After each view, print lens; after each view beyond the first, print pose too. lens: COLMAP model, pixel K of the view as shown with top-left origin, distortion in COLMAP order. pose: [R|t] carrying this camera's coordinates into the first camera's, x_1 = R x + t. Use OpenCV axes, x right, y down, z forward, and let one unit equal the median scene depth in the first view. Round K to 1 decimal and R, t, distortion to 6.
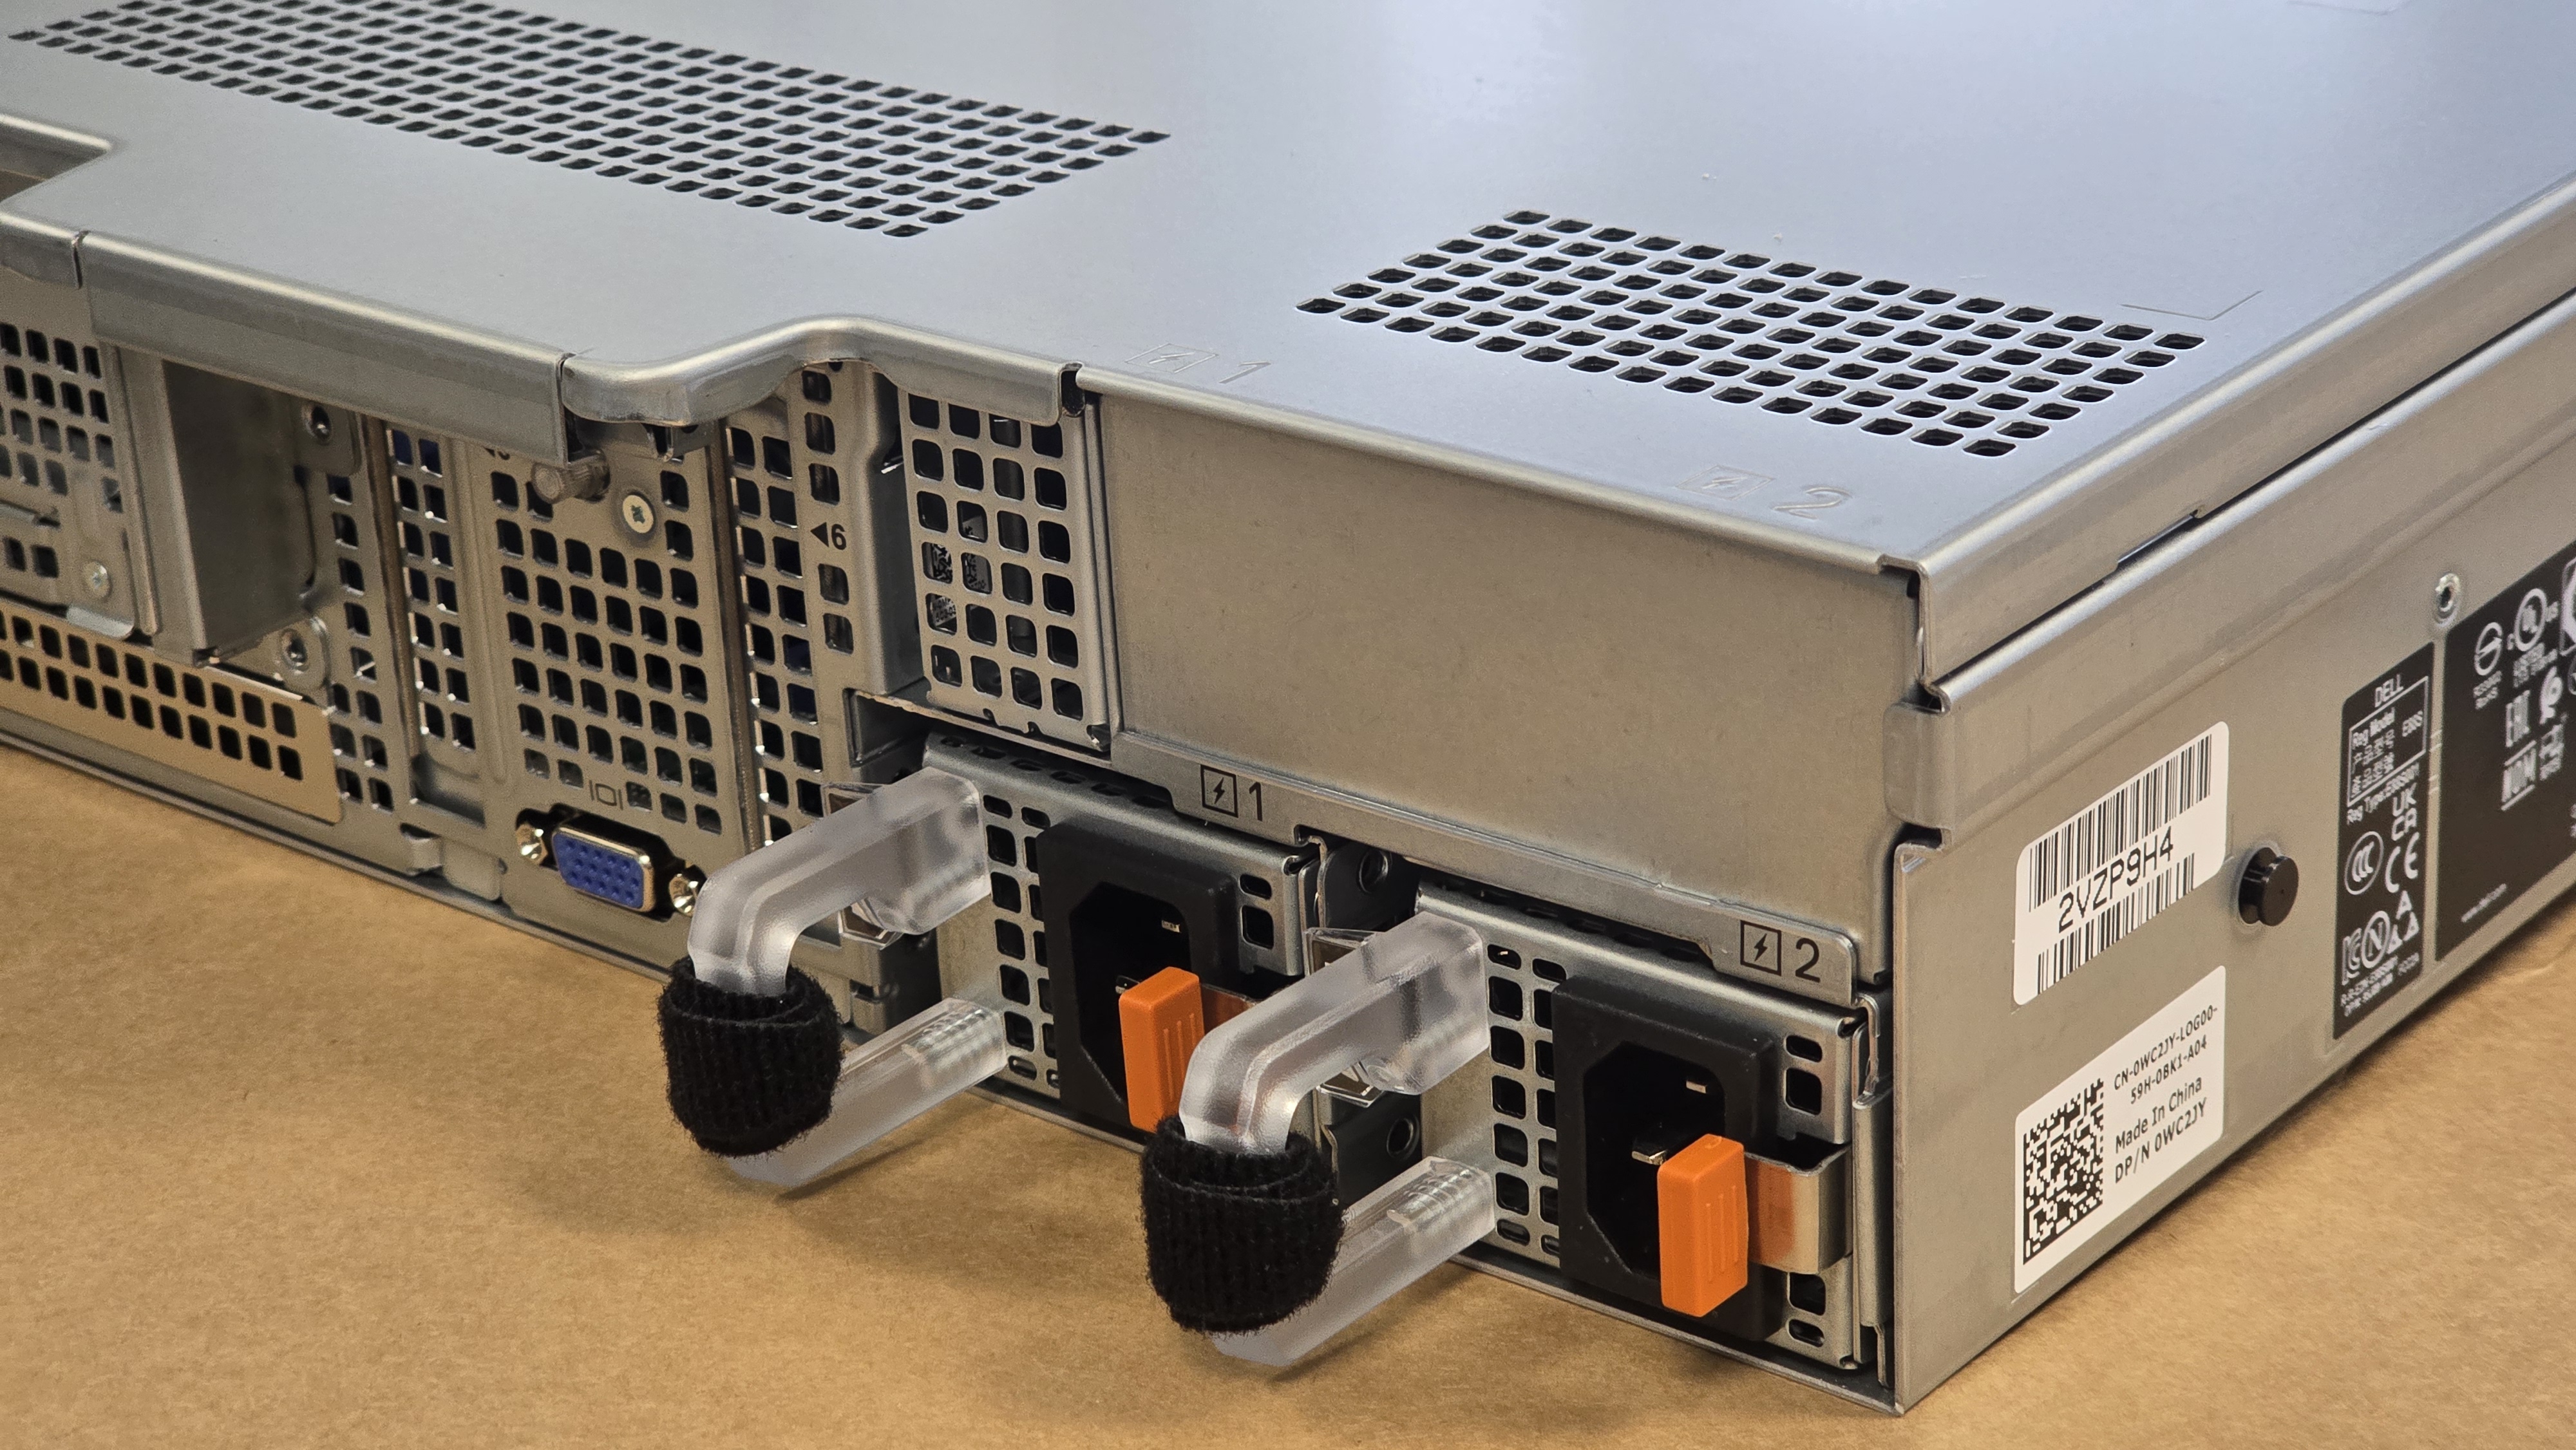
lens RADIAL K [[4791.1, 0, 1288.0], [0, 4791.1, 725.0], [0, 0, 1]] dist [0.055229, 0.100188]
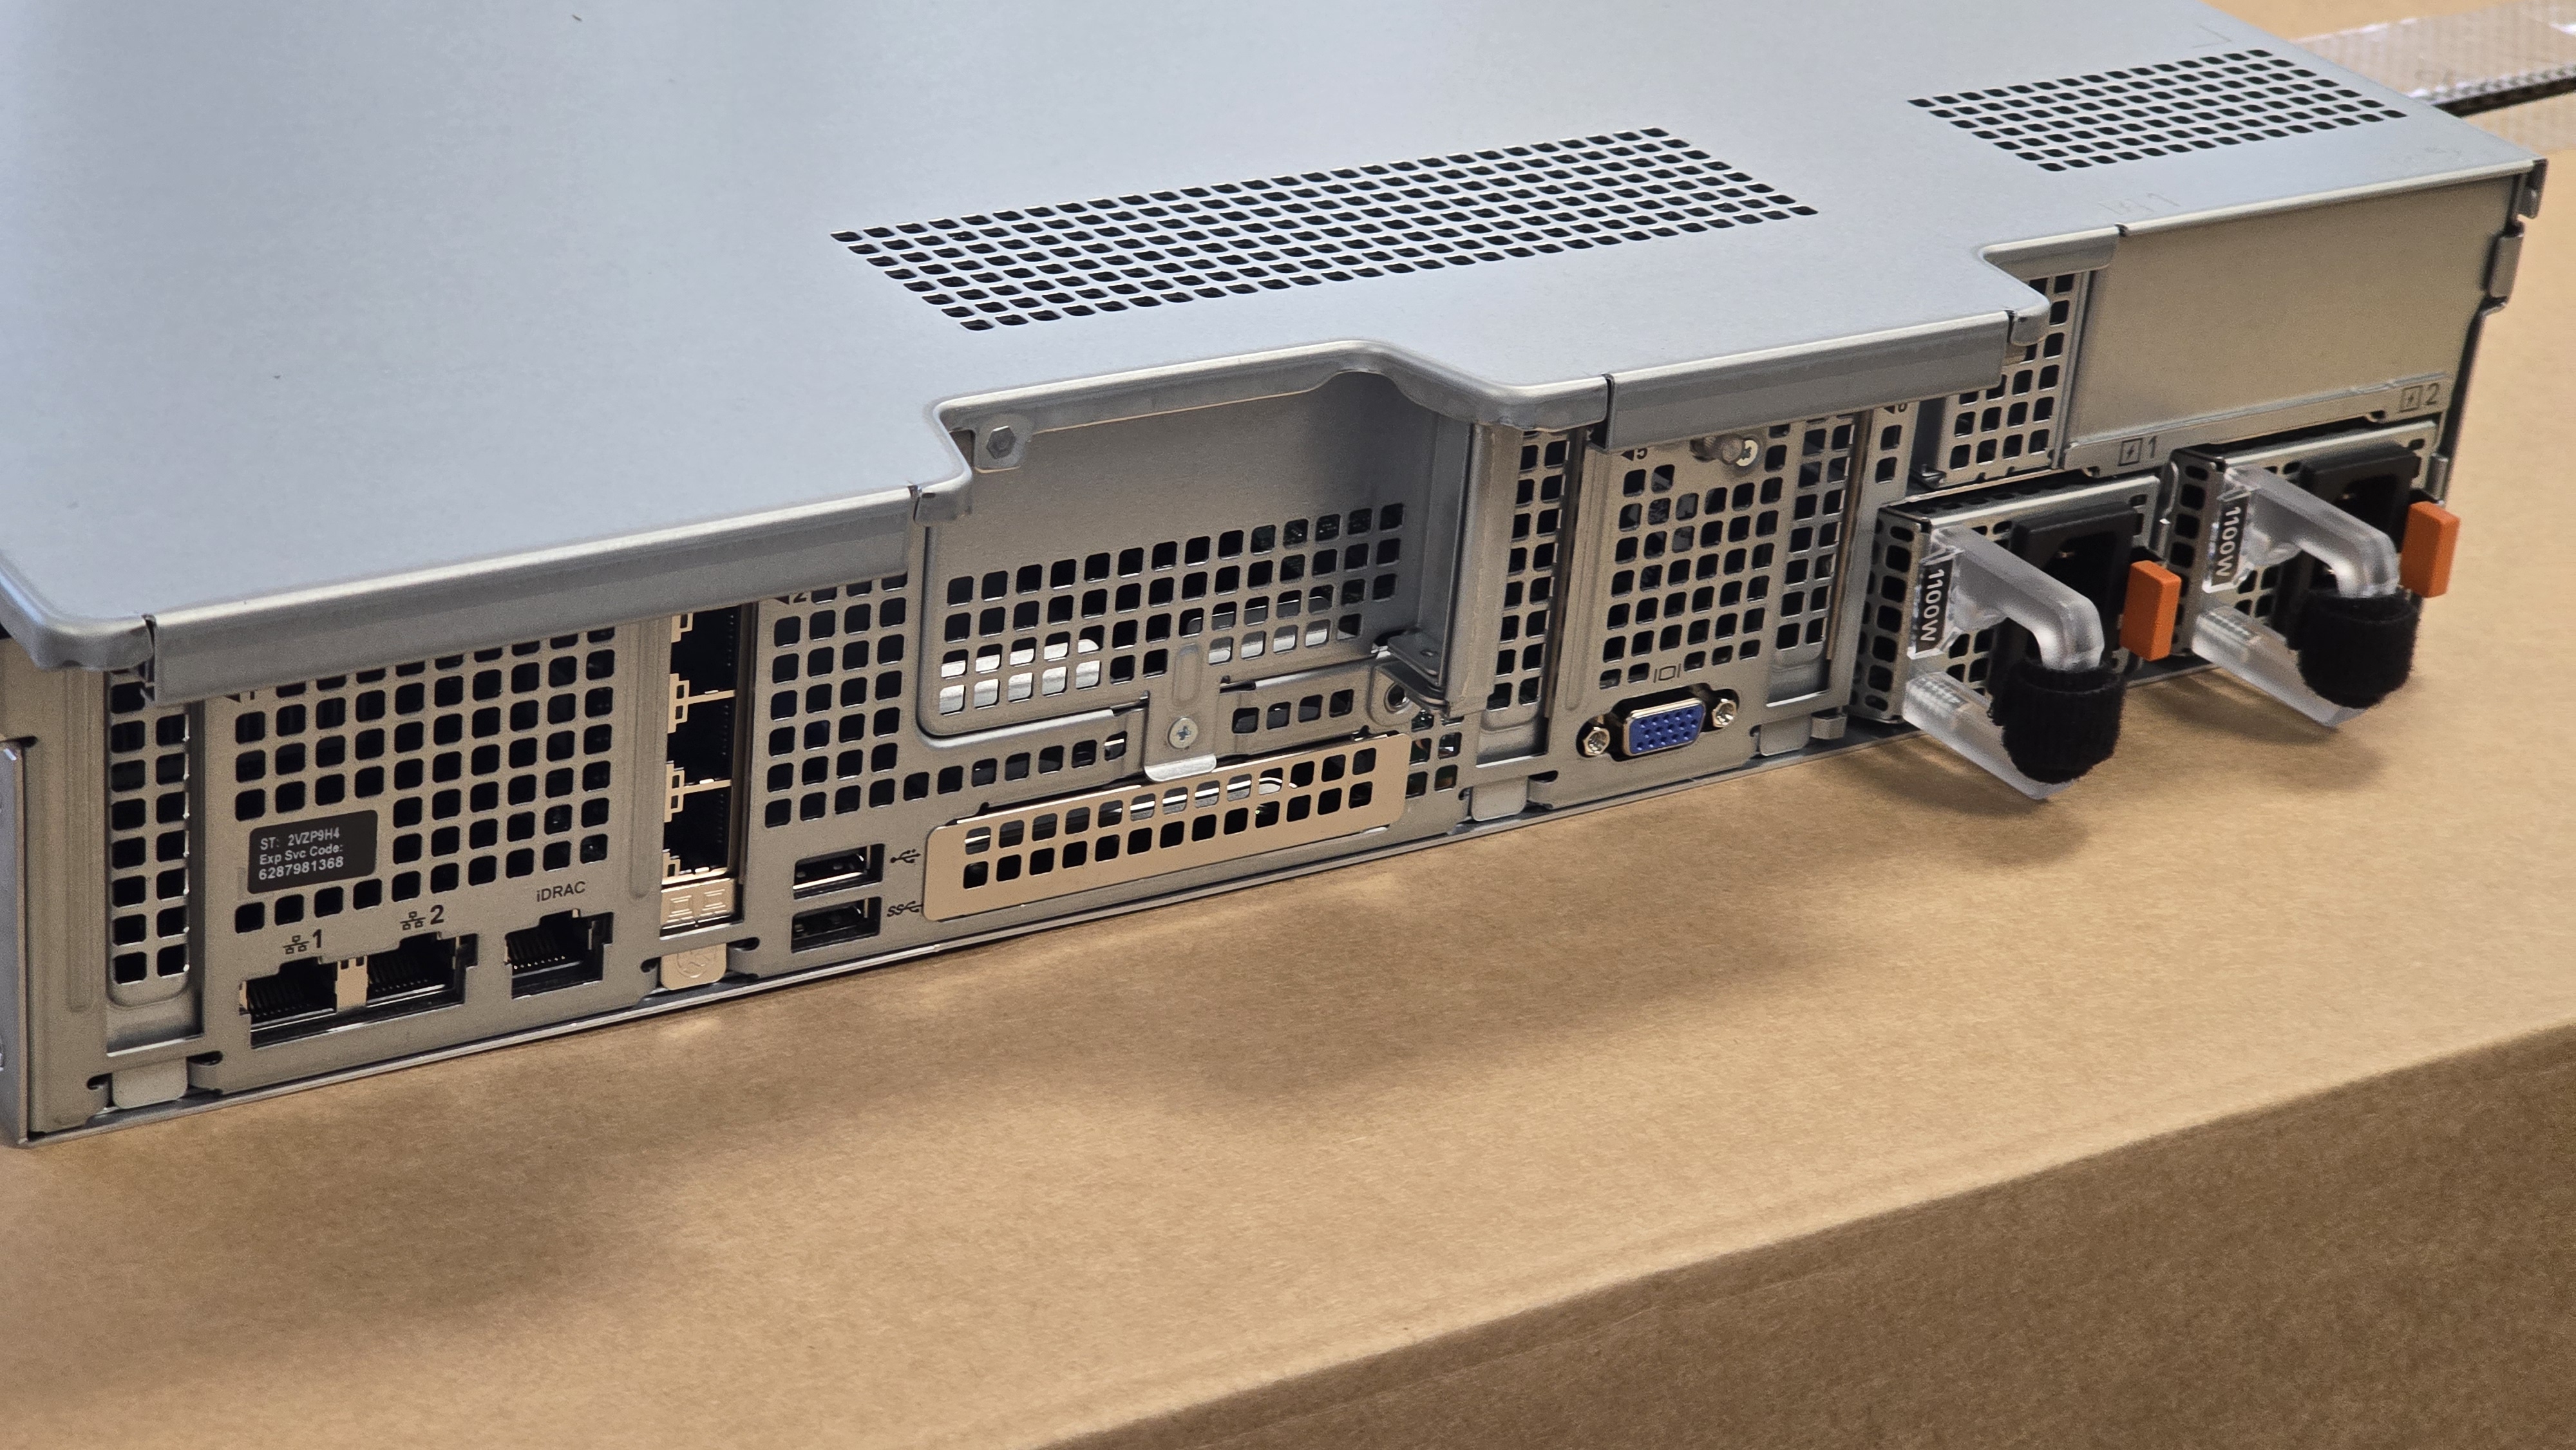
lens RADIAL K [[4791.1, 0, 1288.0], [0, 4791.1, 725.0], [0, 0, 1]] dist [0.055229, 0.100188]
pose [[0.288281, -0.342351, 0.894254, -1.457998], [0.286098, 0.922037, 0.260758, -0.375211], [-0.913806, 0.180673, 0.363752, 0.604549]]
